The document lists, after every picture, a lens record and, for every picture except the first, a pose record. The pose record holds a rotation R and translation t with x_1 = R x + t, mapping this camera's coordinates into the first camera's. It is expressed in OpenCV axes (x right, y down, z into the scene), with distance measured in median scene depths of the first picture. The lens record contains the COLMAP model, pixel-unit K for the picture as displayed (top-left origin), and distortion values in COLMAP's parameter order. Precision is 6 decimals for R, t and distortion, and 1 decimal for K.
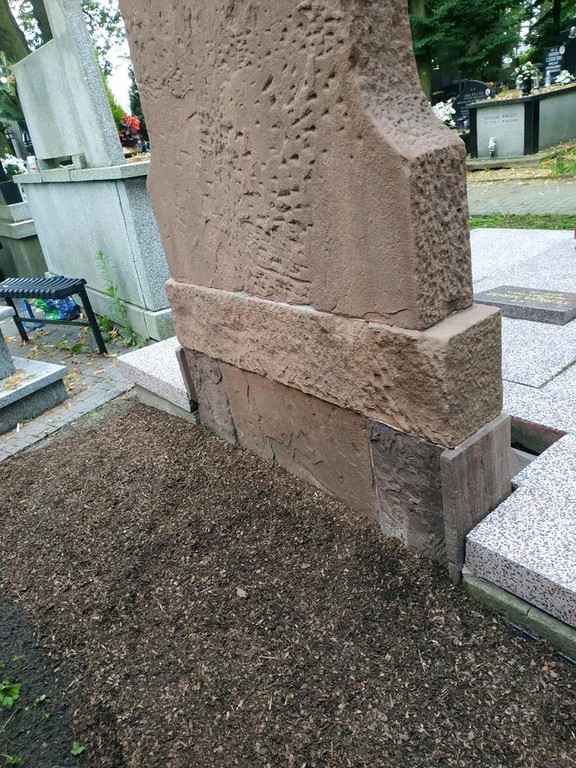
lens RADIAL K [[559.4, 0, 290.4], [0, 559.4, 384.2], [0, 0, 1]] dist [0.012096, -0.044636]
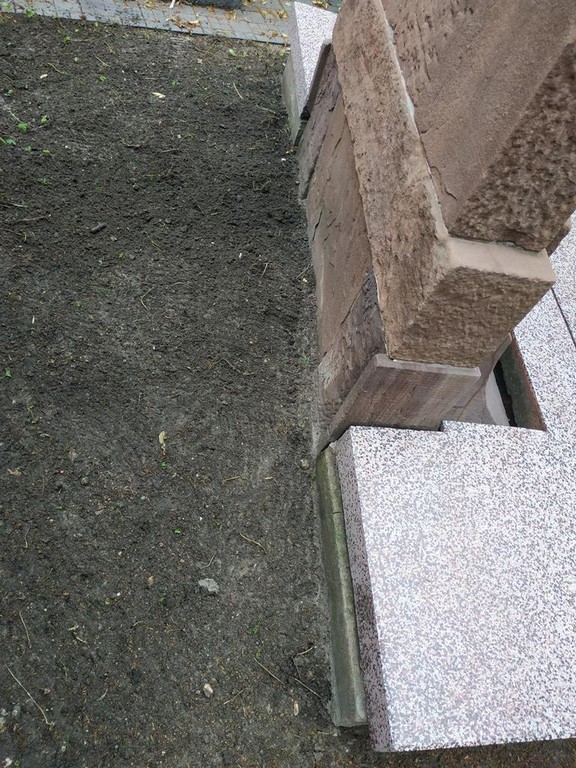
lens RADIAL K [[559.4, 0, 288.3], [0, 559.4, 388.2], [0, 0, 1]] dist [0.012096, -0.044636]
pose [[0.727020, 0.686500, -0.012669, 0.221454], [-0.591631, 0.635702, 0.495838, -0.208613], [0.348446, -0.352989, 0.868323, 0.151971]]
